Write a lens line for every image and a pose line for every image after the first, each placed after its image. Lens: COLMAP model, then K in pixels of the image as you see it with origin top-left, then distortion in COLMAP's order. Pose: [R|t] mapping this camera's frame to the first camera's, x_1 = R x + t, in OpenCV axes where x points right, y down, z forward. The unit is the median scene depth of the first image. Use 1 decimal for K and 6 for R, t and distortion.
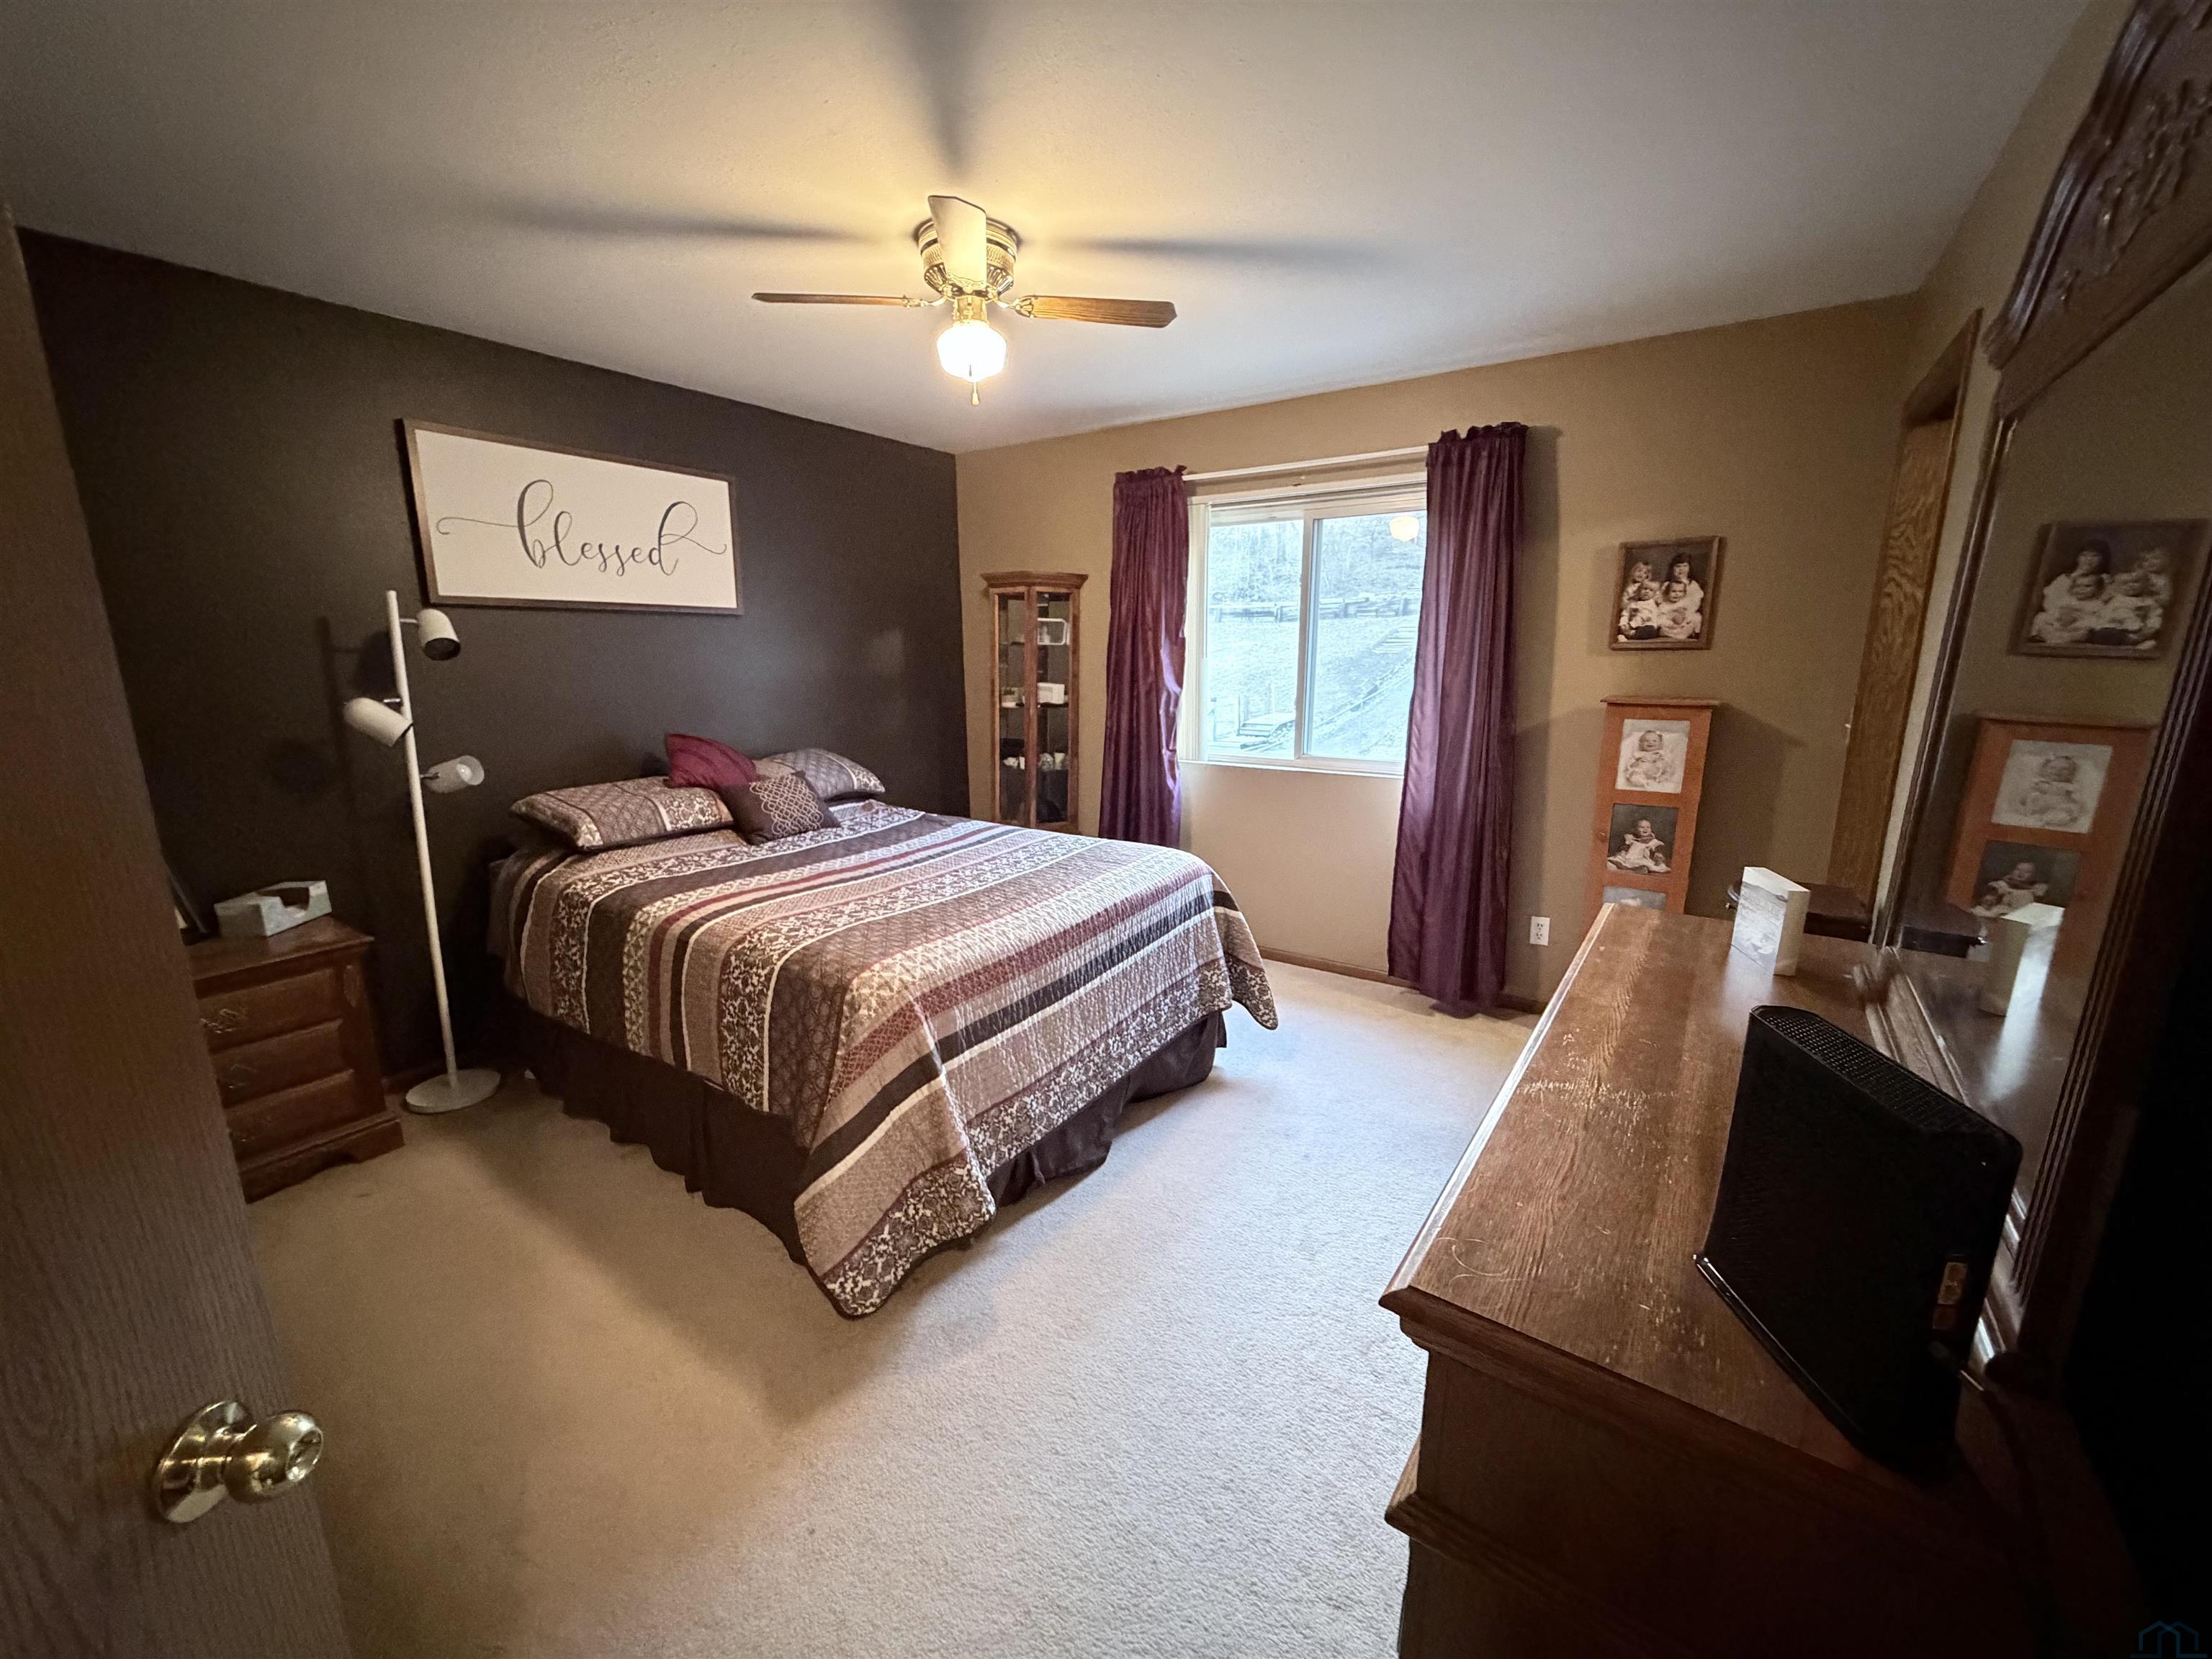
lens RADIAL K [[879.4, 0, 1102.8], [0, 879.4, 836.8], [0, 0, 1]] dist [-0.000898, -0.000167]
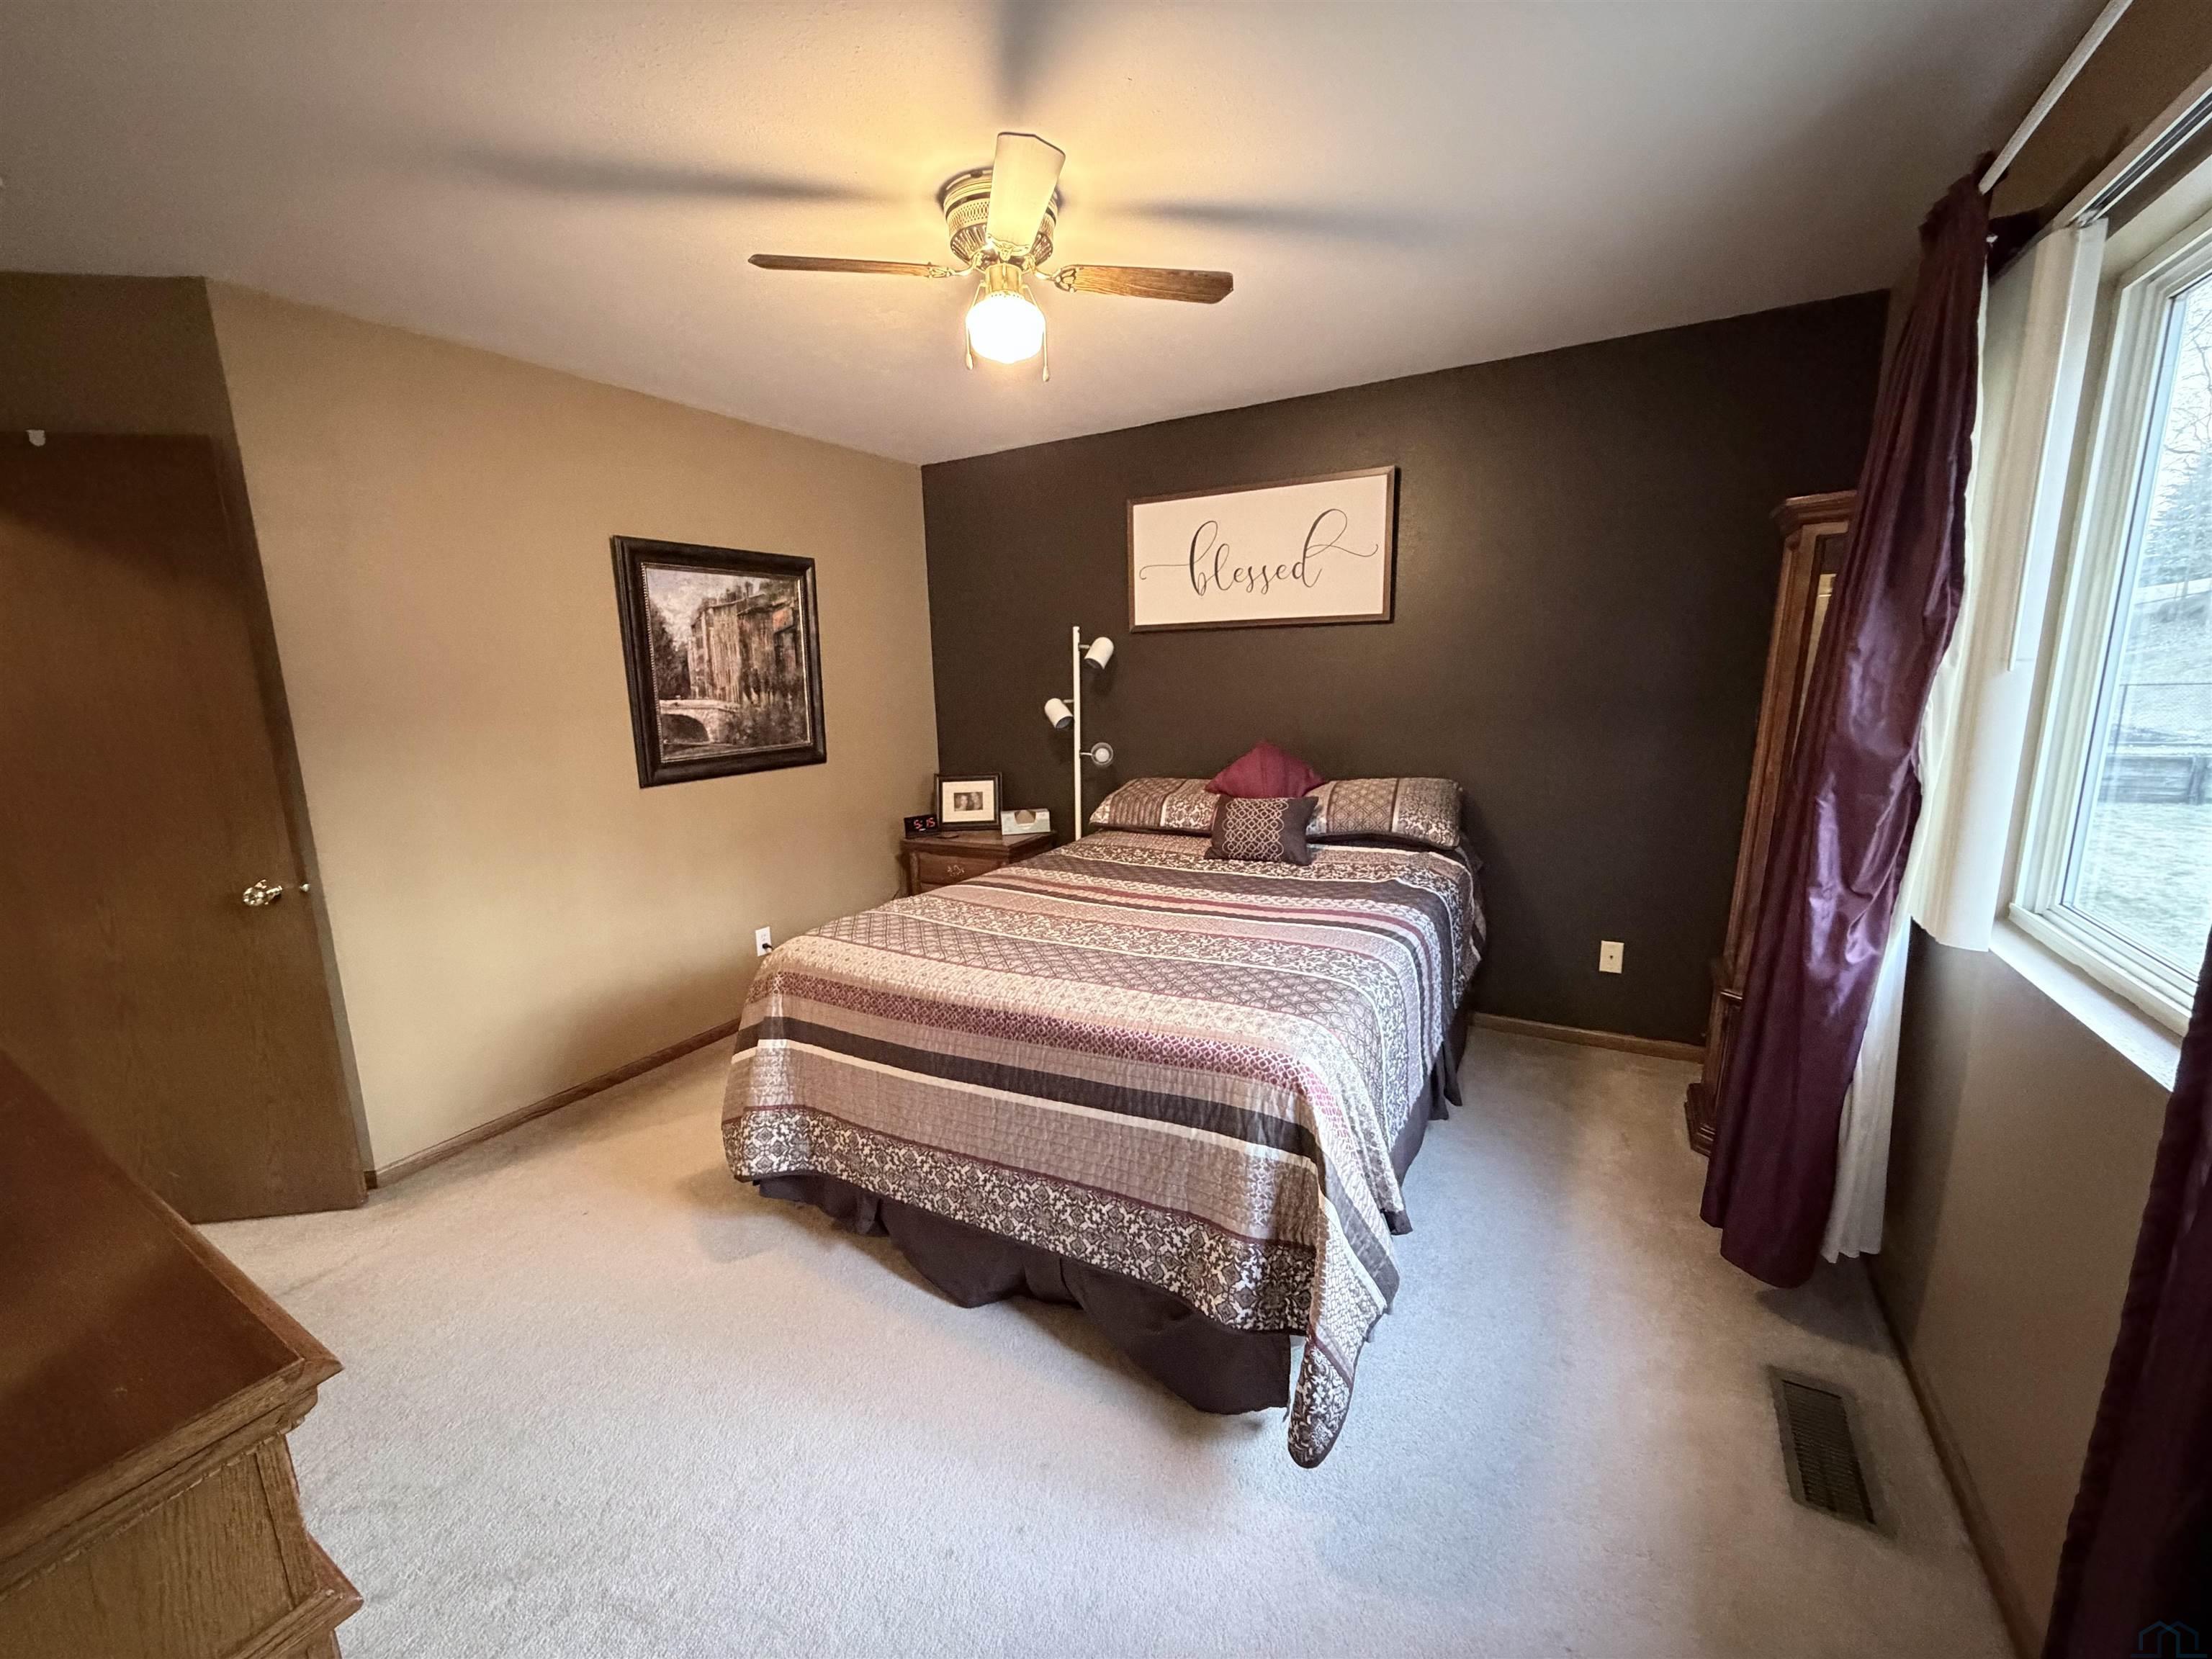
lens RADIAL K [[879.4, 0, 1101.8], [0, 879.4, 839.0], [0, 0, 1]] dist [-0.000898, -0.000167]
pose [[0.084921, 0.190503, -0.978007, 0.614673], [-0.183214, 0.967801, 0.172606, -0.175664], [0.979398, 0.164527, 0.117089, 0.820776]]
